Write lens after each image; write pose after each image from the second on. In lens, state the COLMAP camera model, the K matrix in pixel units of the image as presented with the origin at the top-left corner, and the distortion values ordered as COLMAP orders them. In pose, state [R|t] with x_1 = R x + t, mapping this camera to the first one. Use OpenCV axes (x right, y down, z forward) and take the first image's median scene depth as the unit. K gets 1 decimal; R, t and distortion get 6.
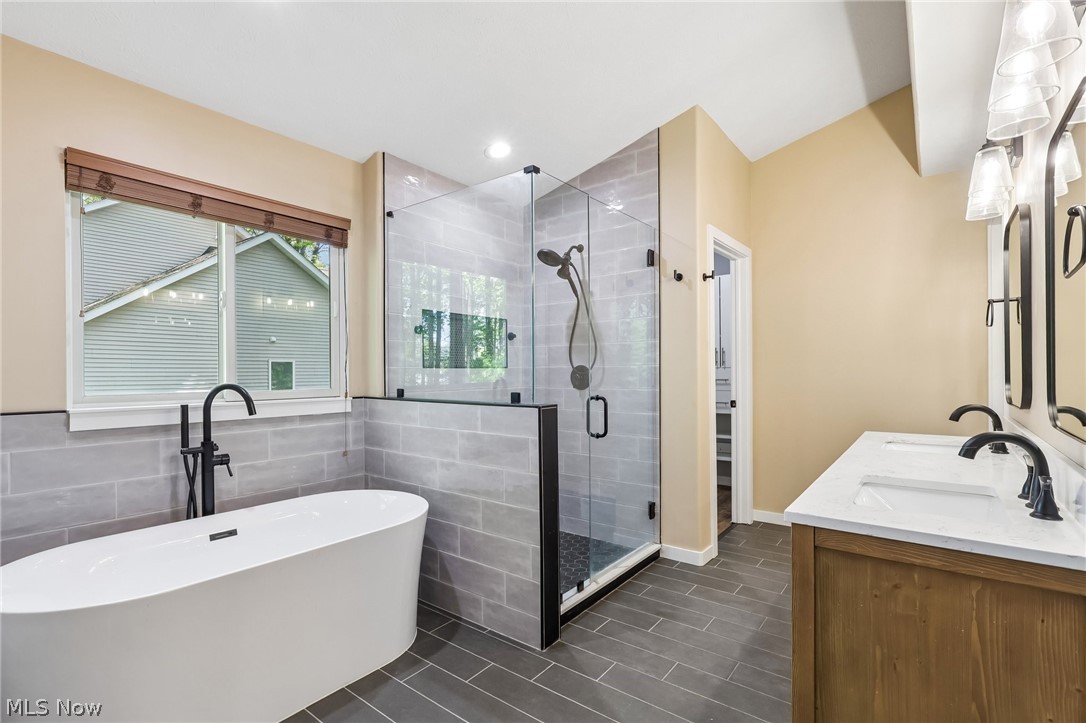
lens RADIAL K [[508.4, 0, 545.8], [0, 508.4, 366.9], [0, 0, 1]] dist [-0.004692, 0.002341]
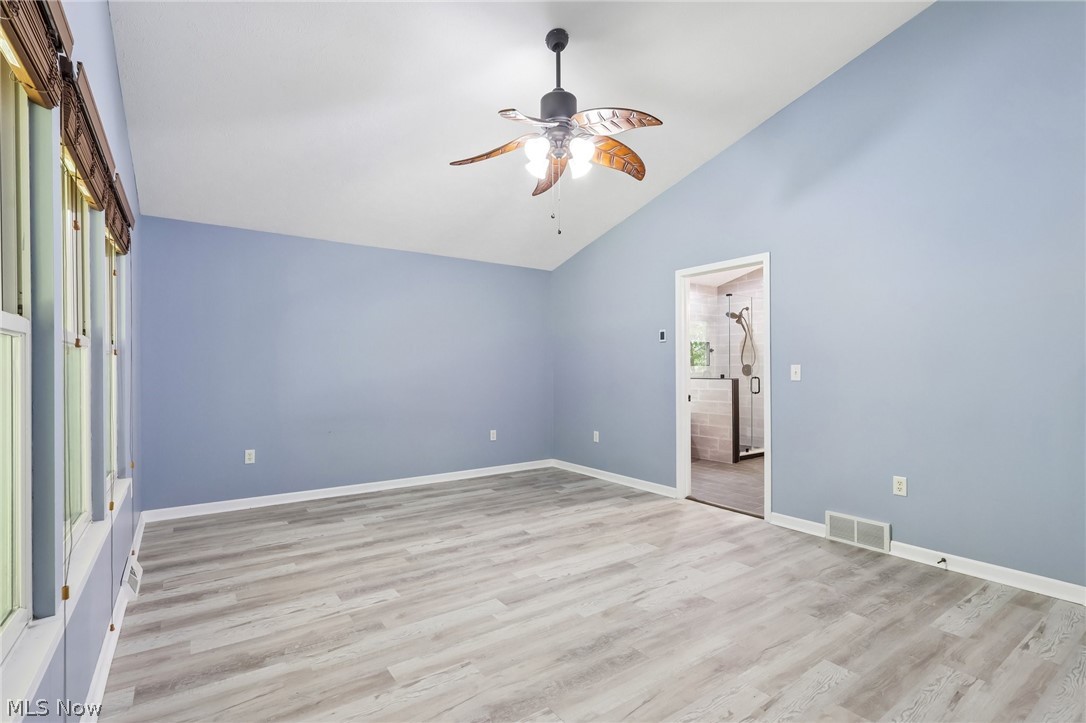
lens RADIAL K [[508.4, 0, 536.7], [0, 508.4, 368.5], [0, 0, 1]] dist [-0.004692, 0.002341]
pose [[0.950031, 0.001181, -0.312152, -0.119498], [0.001232, 0.999971, 0.007534, -0.001806], [0.312152, -0.007542, 0.950002, -1.470237]]
